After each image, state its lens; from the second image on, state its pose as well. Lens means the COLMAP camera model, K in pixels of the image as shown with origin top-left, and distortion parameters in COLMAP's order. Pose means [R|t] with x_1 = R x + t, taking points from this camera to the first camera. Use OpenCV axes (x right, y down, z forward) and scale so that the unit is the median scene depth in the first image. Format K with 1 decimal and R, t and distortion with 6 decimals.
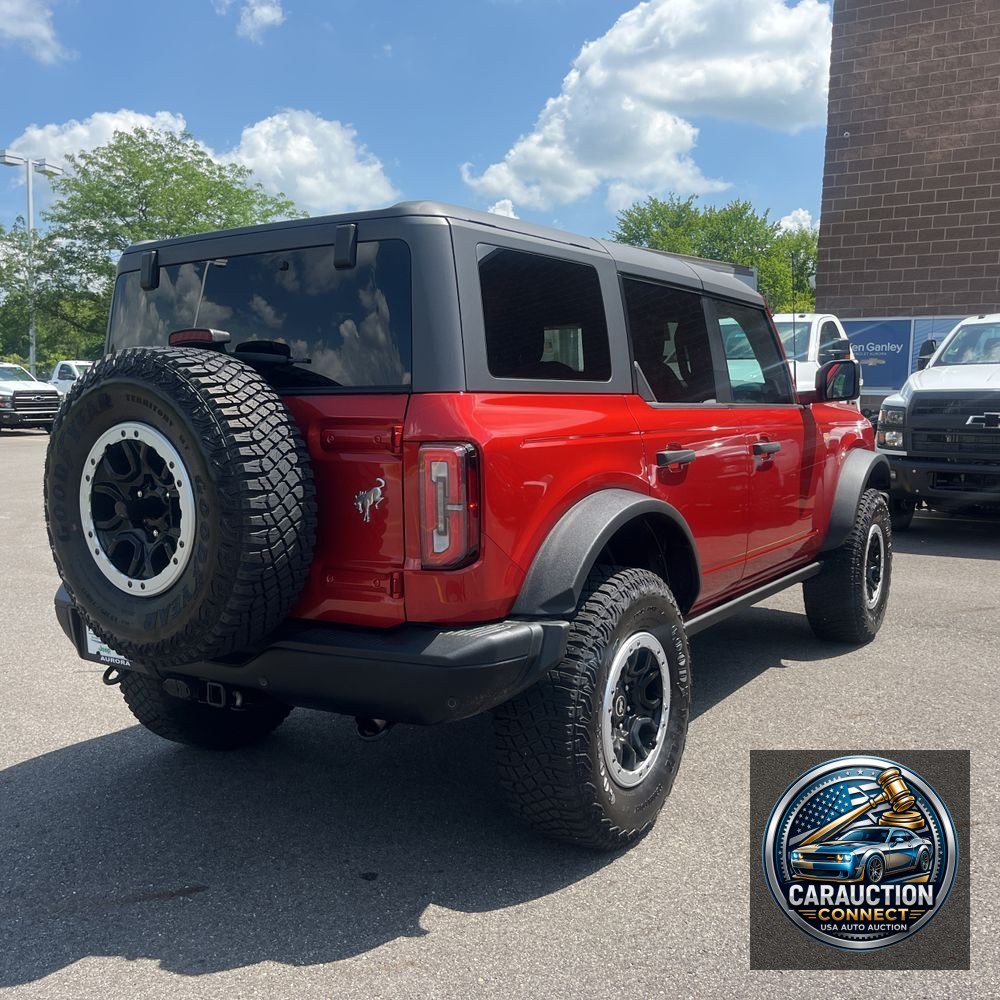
lens RADIAL K [[1028.3, 0, 500.0], [0, 1028.3, 500.0], [0, 0, 1]] dist [0.007335, -0.011584]
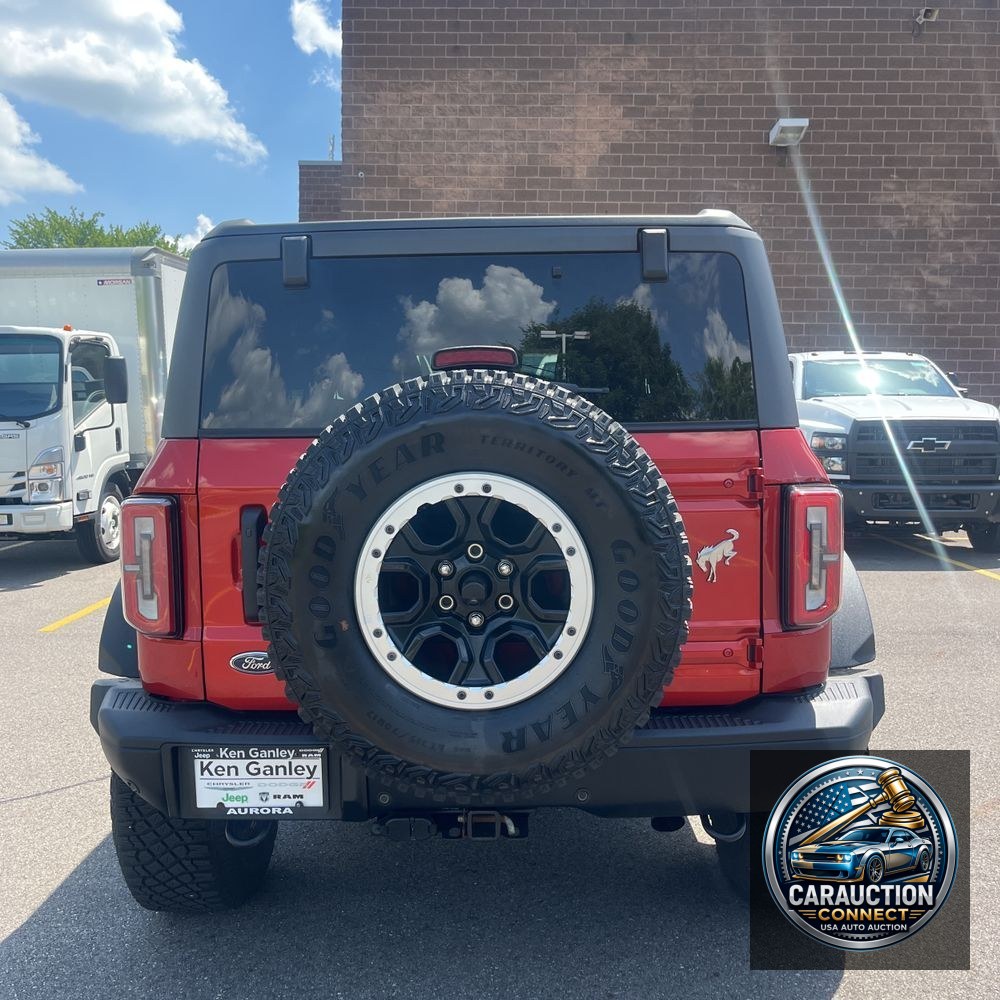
lens RADIAL K [[1017.7, 0, 498.4], [0, 1017.7, 497.4], [0, 0, 1]] dist [0.029802, -0.035448]
pose [[0.840376, -0.040506, 0.540487, -0.124521], [0.055129, 0.998420, -0.010892, -0.008341], [-0.539192, 0.038950, 0.841282, 0.065627]]
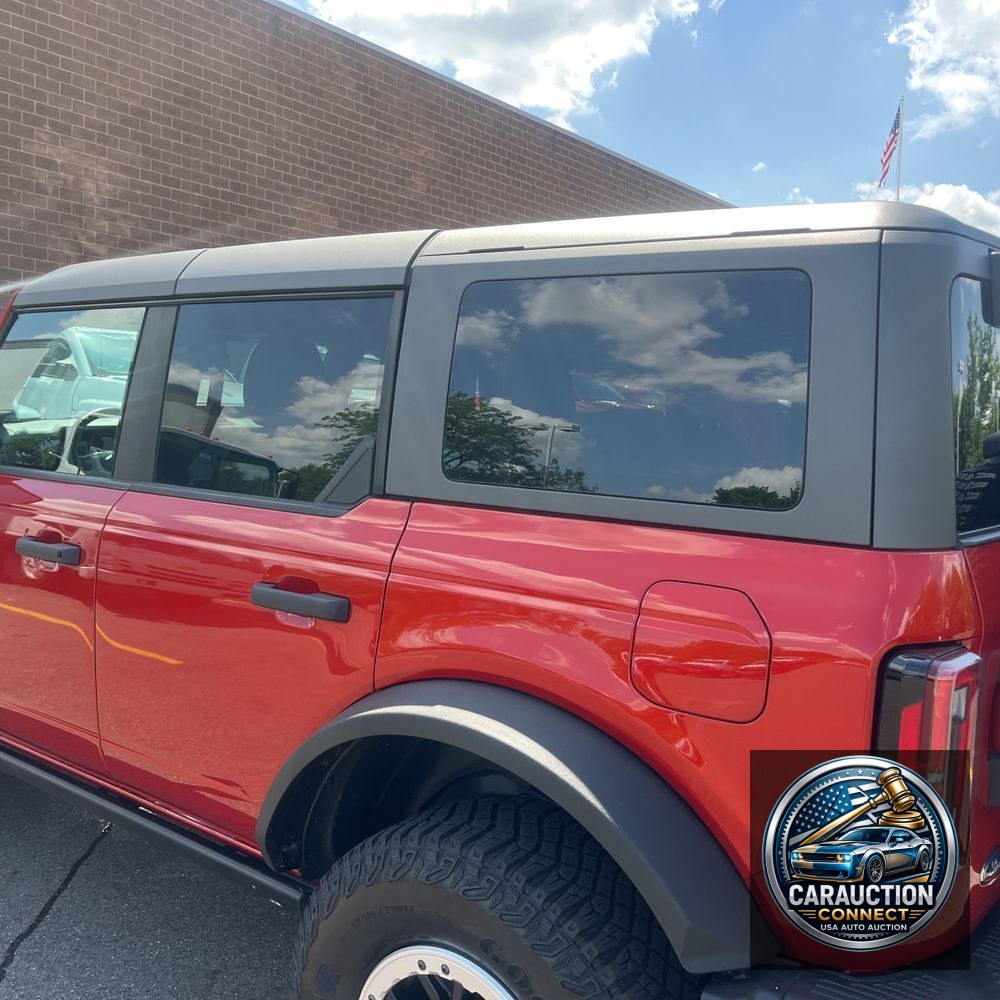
lens RADIAL K [[1019.7, 0, 500.0], [0, 1019.7, 500.0], [0, 0, 1]] dist [0.030125, -0.023368]
pose [[0.057512, -0.090031, 0.994277, -0.180073], [0.054302, 0.994733, 0.086931, -0.034702], [-0.996867, 0.048992, 0.062098, 0.241304]]
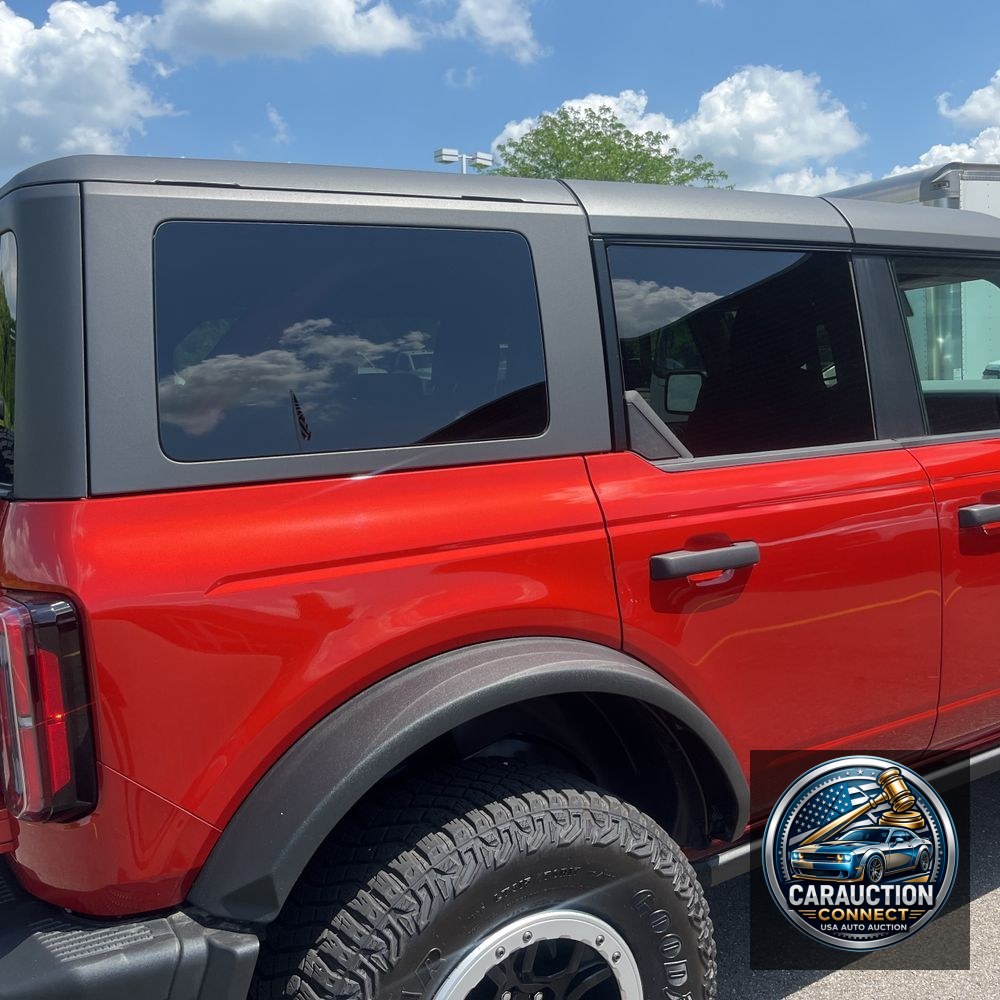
lens RADIAL K [[1017.7, 0, 498.4], [0, 1017.7, 497.4], [0, 0, 1]] dist [0.029802, -0.035448]
pose [[0.904171, 0.011453, -0.427016, 0.067316], [0.002550, 0.999478, 0.032207, -0.020855], [0.427162, -0.030210, 0.903670, 0.100977]]
